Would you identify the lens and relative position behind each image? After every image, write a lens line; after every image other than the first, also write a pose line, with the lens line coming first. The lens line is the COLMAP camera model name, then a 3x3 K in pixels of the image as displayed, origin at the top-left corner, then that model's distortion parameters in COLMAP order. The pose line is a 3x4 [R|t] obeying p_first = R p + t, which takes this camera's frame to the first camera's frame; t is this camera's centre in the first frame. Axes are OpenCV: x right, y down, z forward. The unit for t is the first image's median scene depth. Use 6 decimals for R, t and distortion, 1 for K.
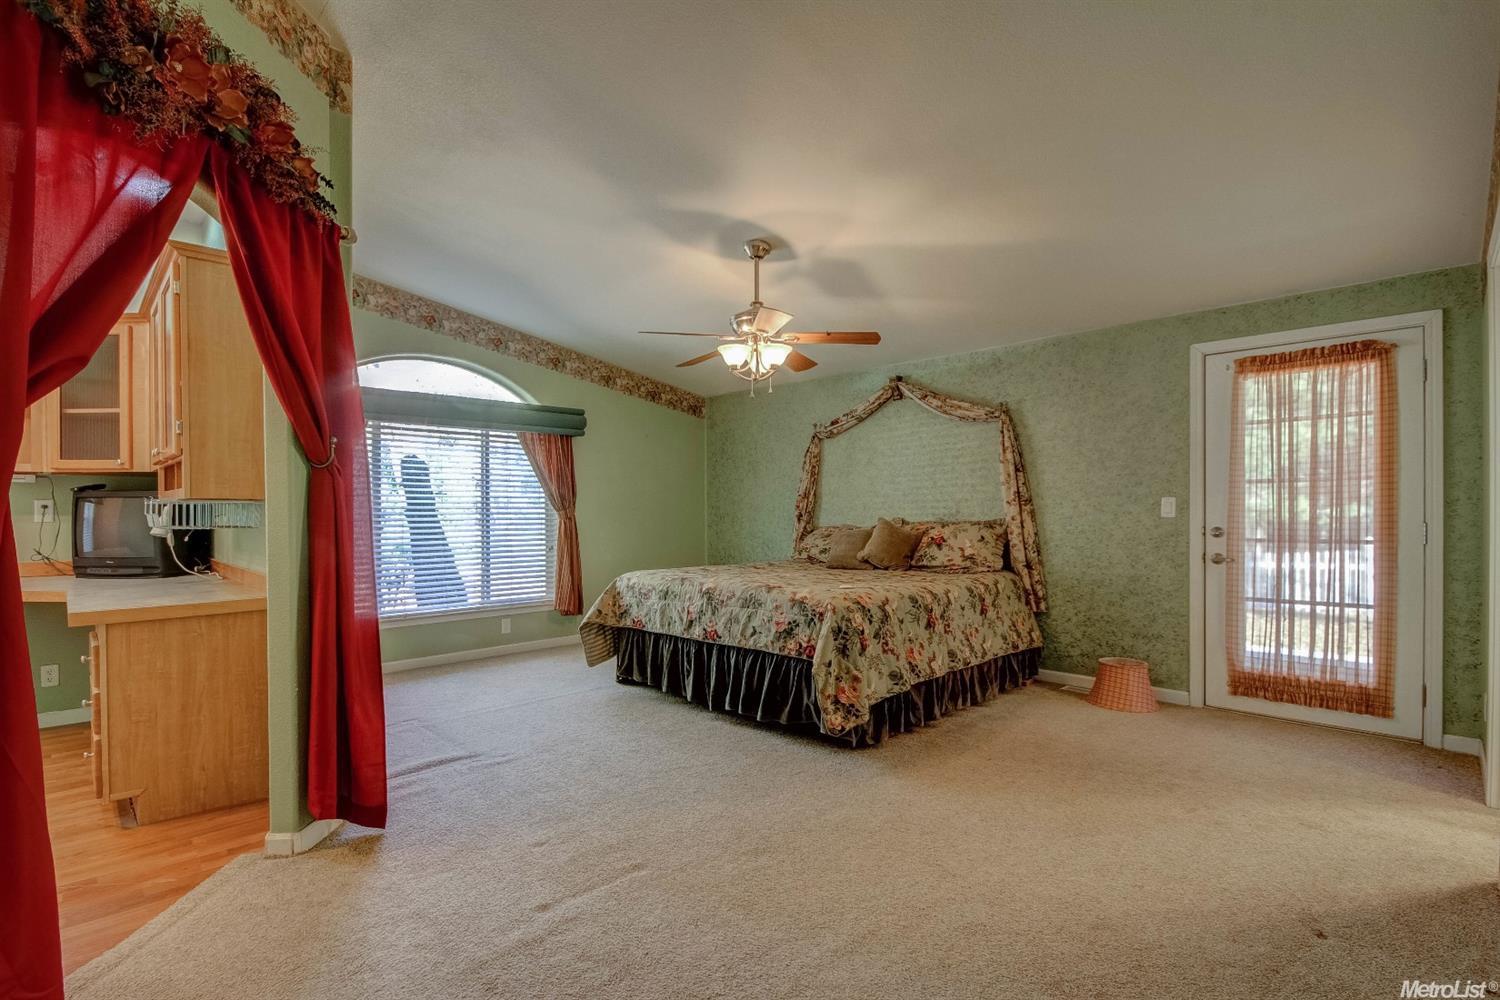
lens RADIAL K [[696.8, 0, 781.3], [0, 696.8, 528.0], [0, 0, 1]] dist [-0.000755, -0.003506]
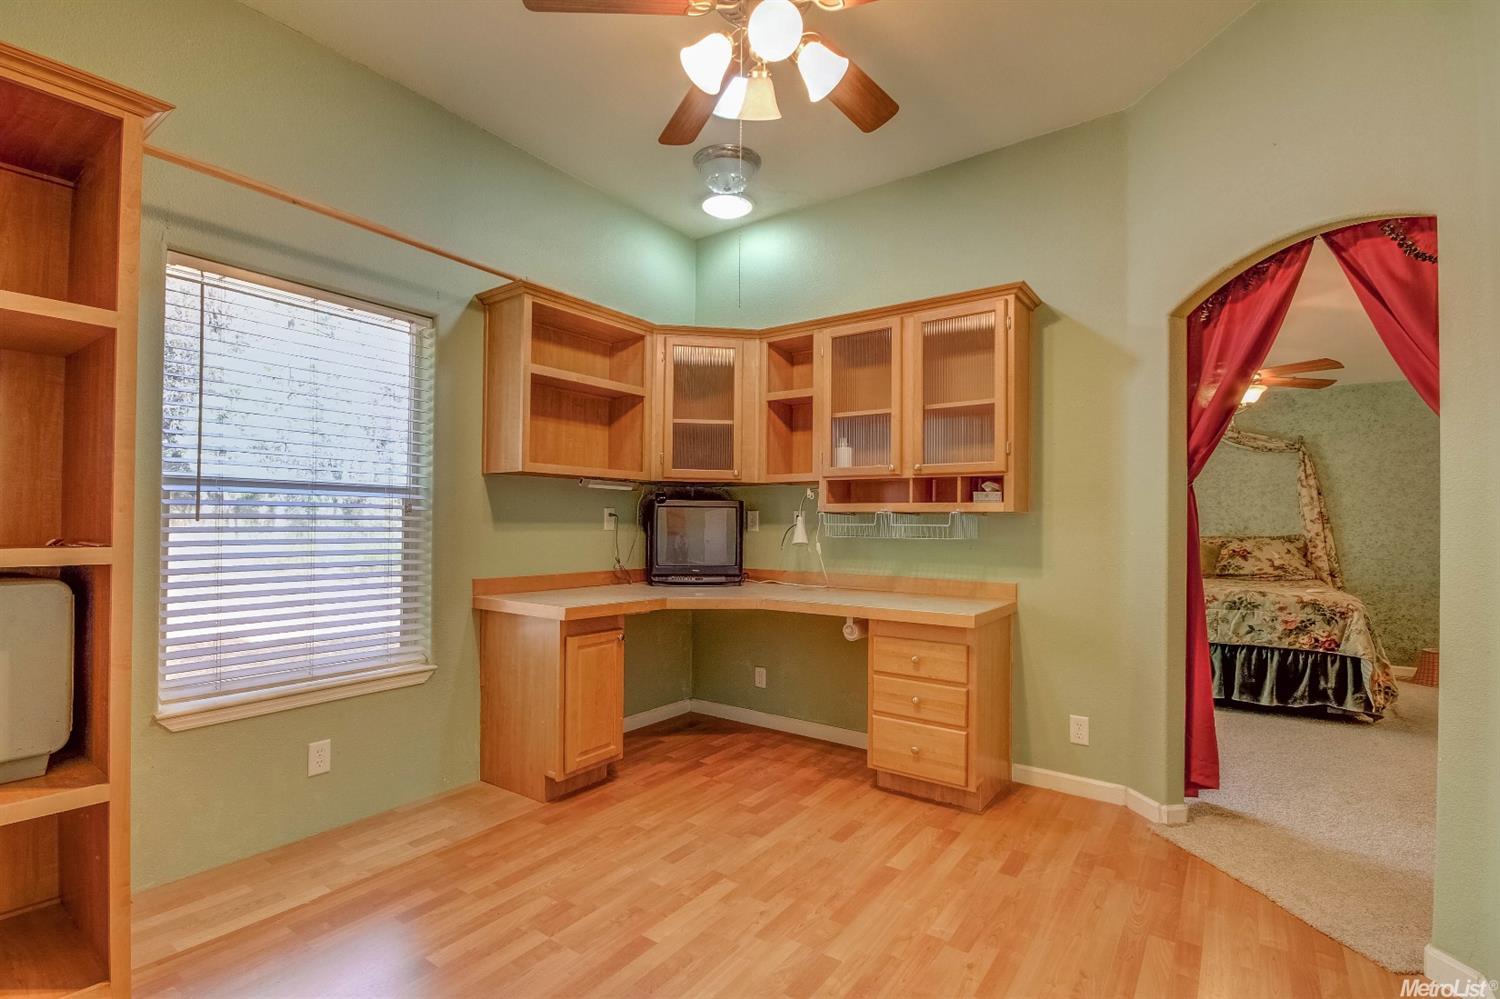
lens RADIAL K [[696.8, 0, 766.3], [0, 696.8, 529.9], [0, 0, 1]] dist [-0.000755, -0.003506]
pose [[0.986167, 0.009724, 0.165467, -0.921799], [-0.007384, 0.999864, -0.014749, 0.003629], [-0.165588, 0.013323, 0.986105, -0.018642]]
